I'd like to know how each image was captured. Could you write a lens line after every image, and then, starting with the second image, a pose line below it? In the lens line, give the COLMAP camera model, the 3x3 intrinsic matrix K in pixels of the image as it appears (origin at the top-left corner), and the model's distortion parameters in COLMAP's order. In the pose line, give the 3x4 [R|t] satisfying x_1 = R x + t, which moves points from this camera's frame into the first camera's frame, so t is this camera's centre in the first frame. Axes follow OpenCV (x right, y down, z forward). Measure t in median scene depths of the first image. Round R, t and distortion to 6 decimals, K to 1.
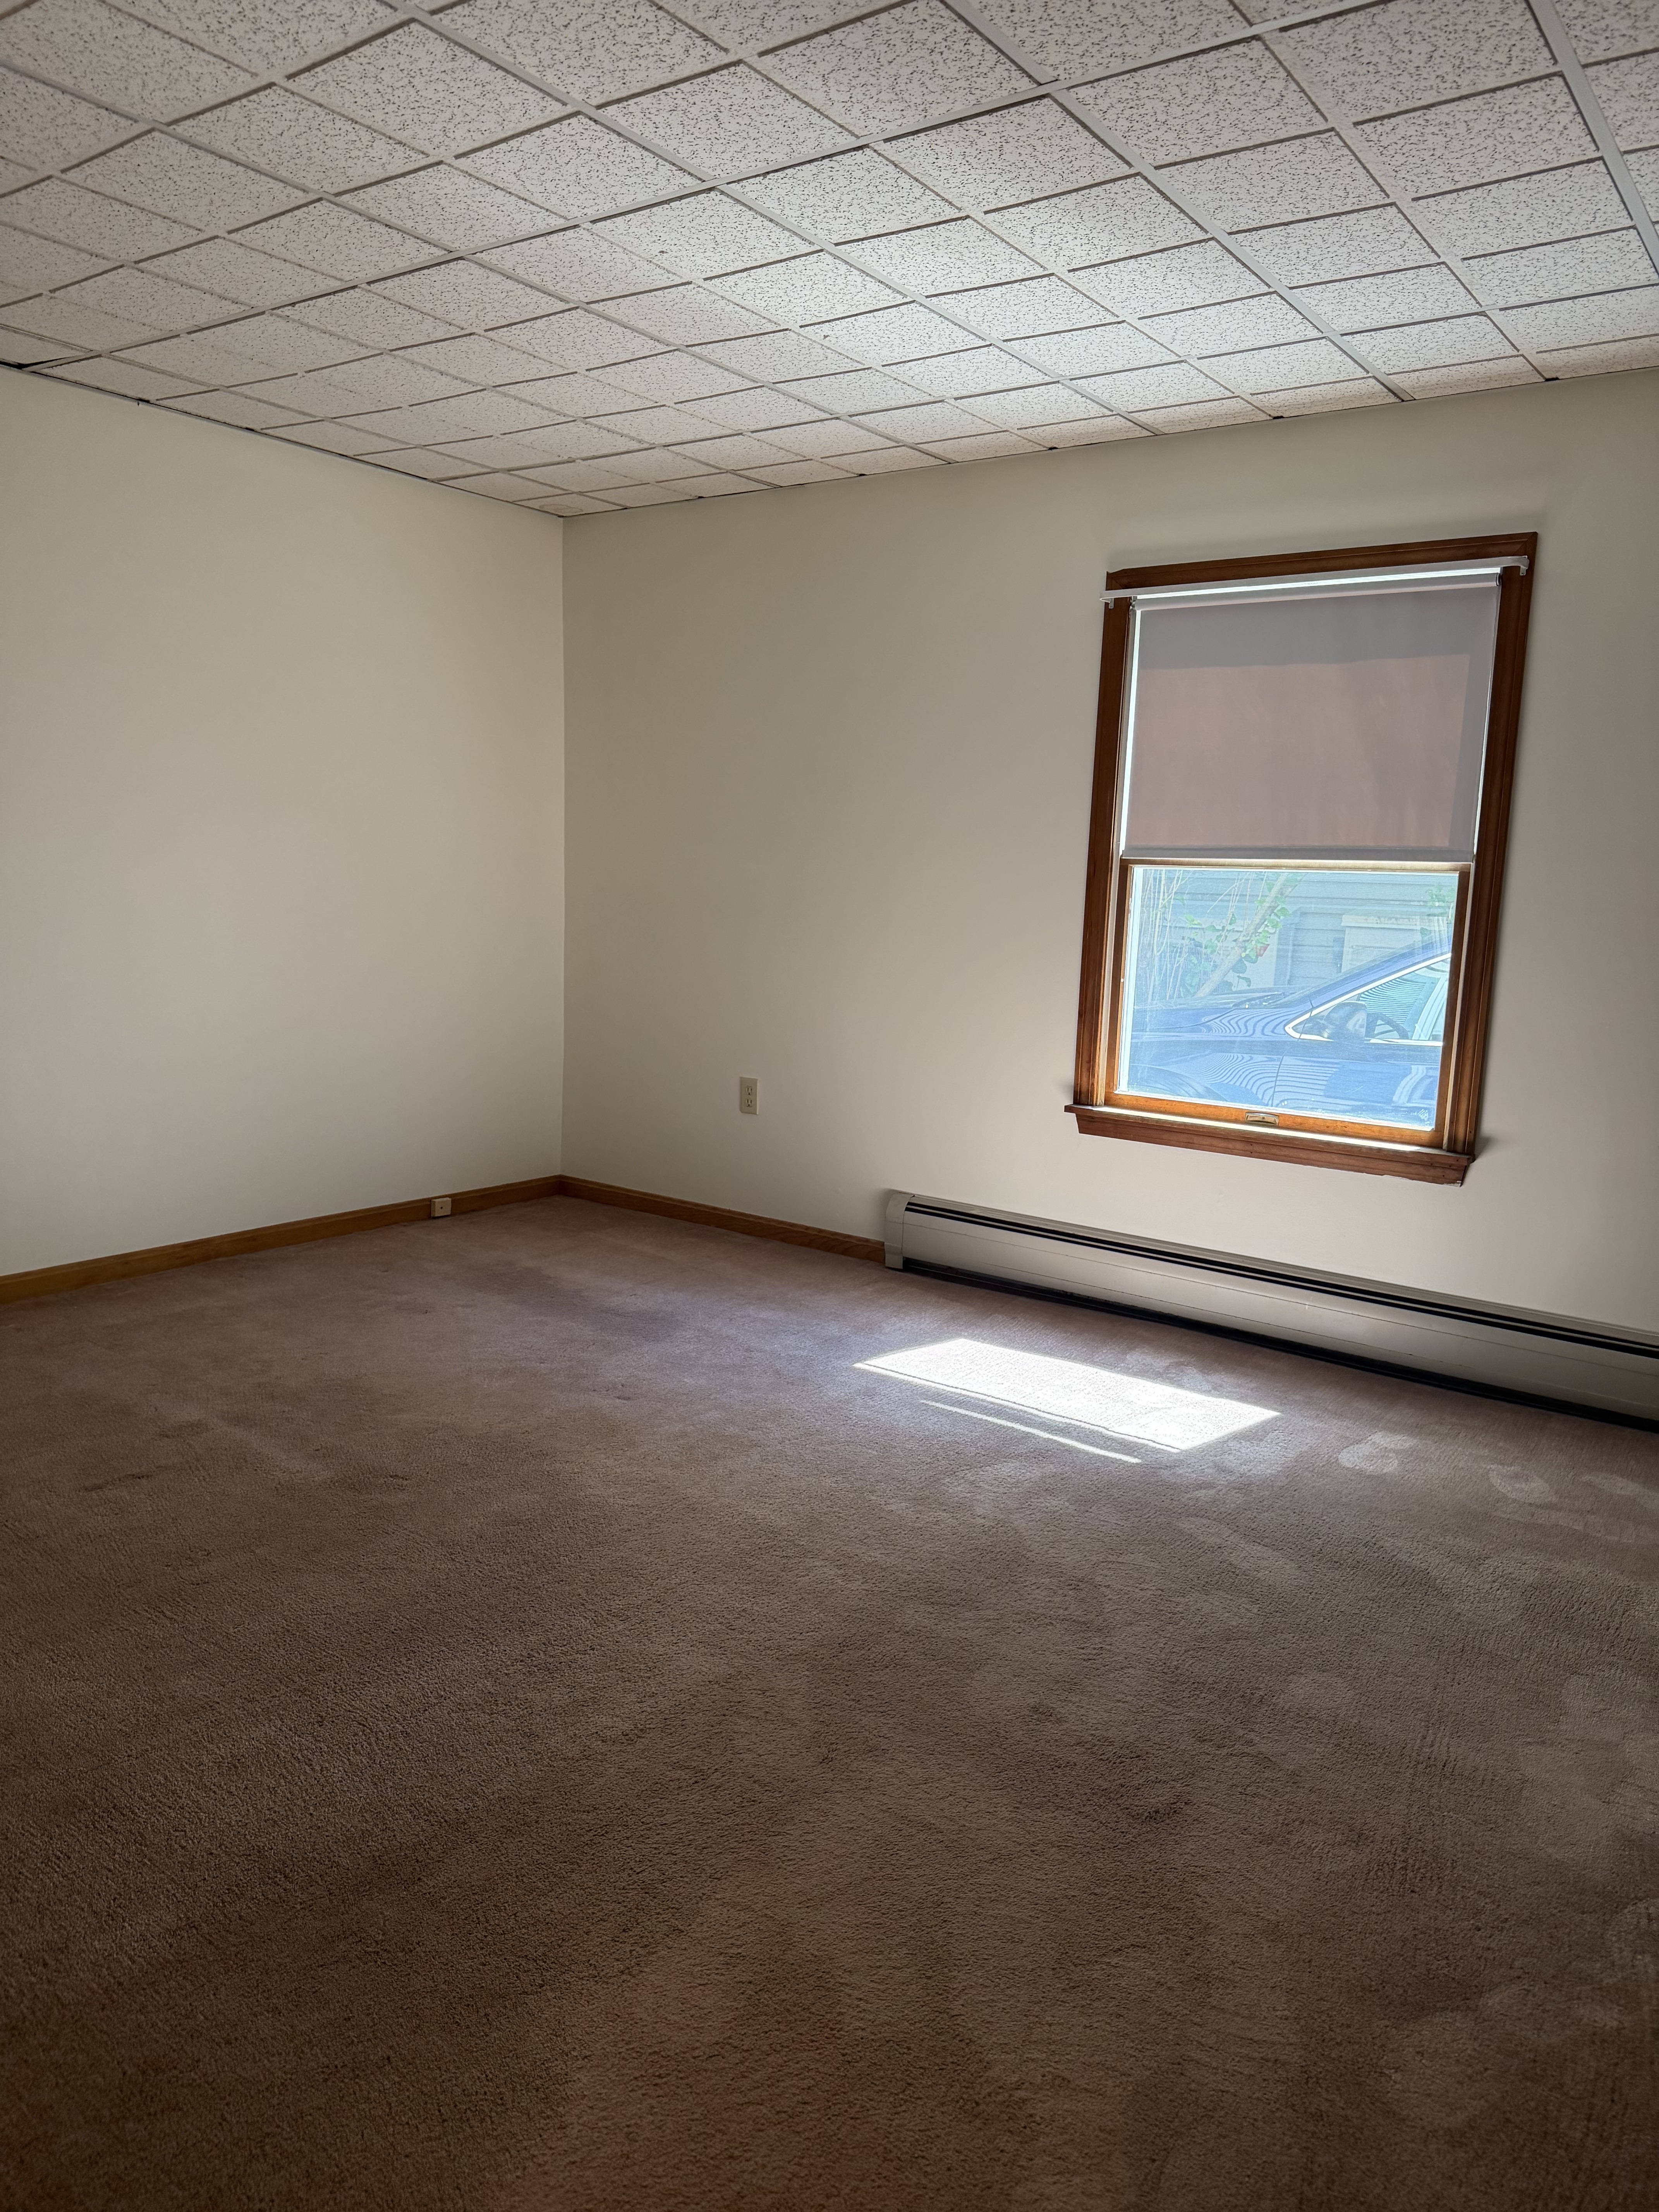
lens RADIAL K [[1551.6, 0, 827.6], [0, 1551.6, 1118.9], [0, 0, 1]] dist [0.107296, -0.148321]
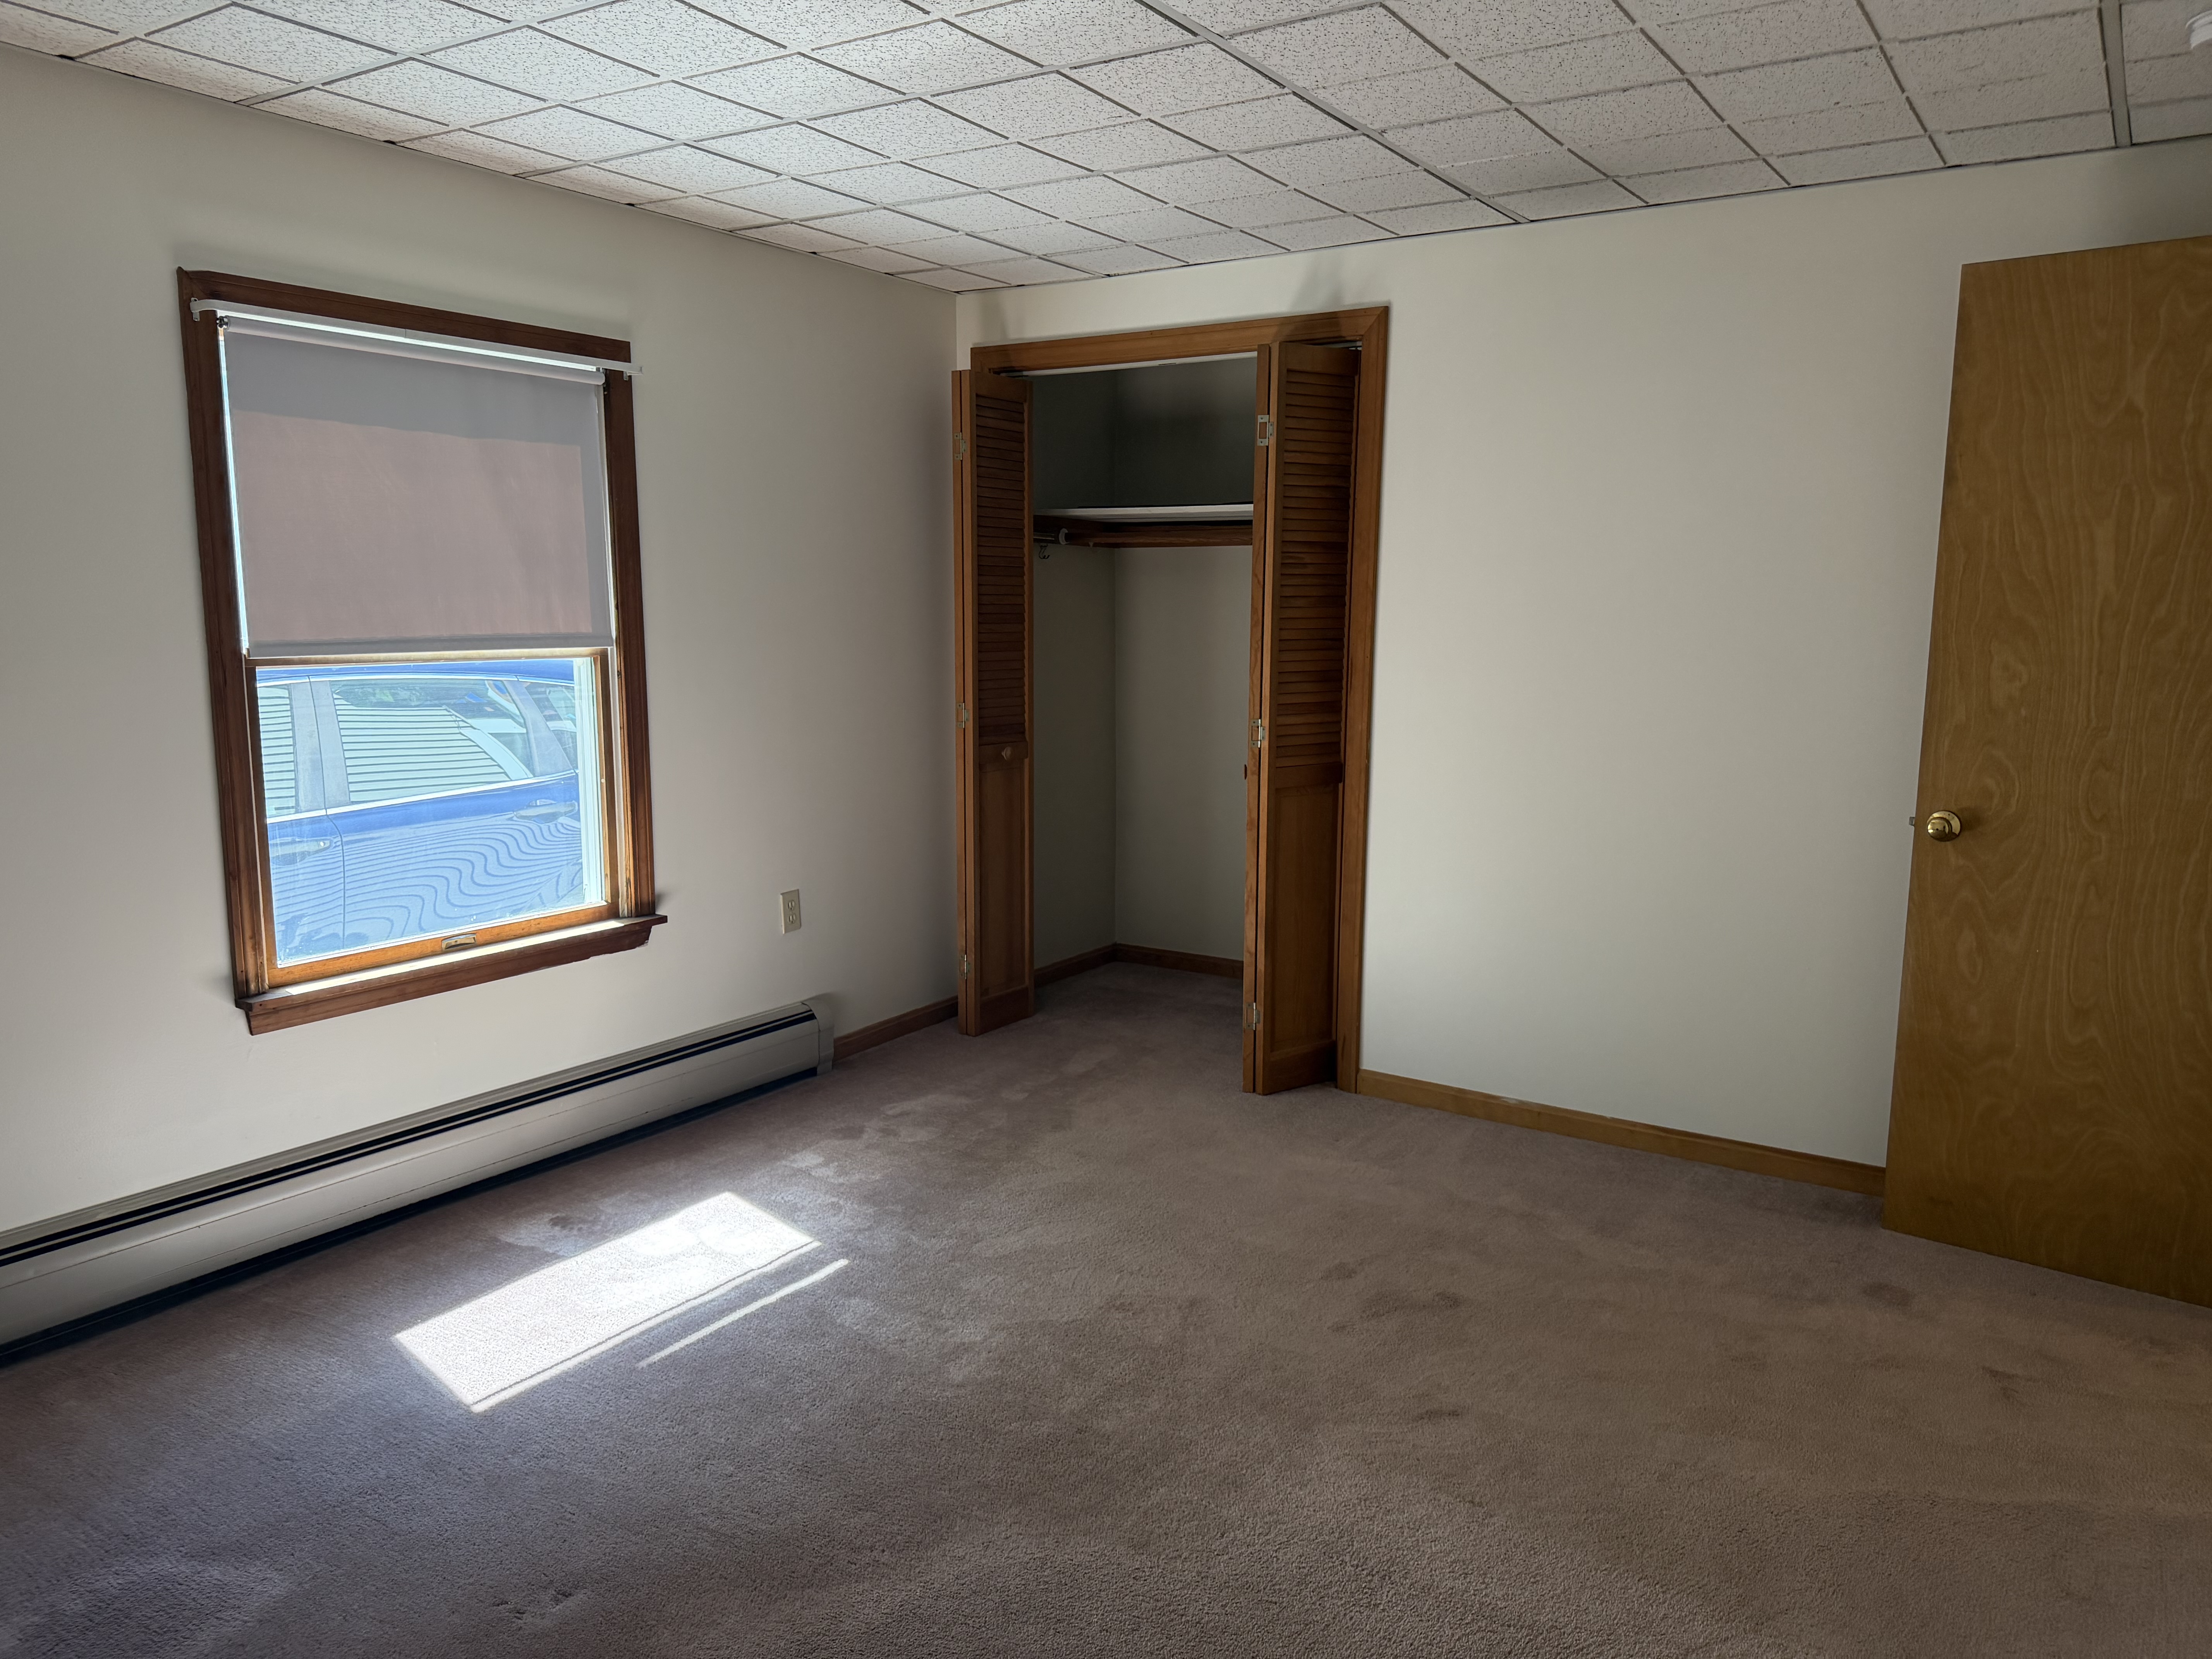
lens RADIAL K [[1551.6, 0, 1113.9], [0, 1551.6, 847.8], [0, 0, 1]] dist [0.107296, -0.148321]
pose [[-0.044343, -0.198389, 0.979120, -0.651247], [0.156048, 0.966678, 0.202935, -0.190030], [-0.986754, 0.161788, -0.011907, 0.691887]]
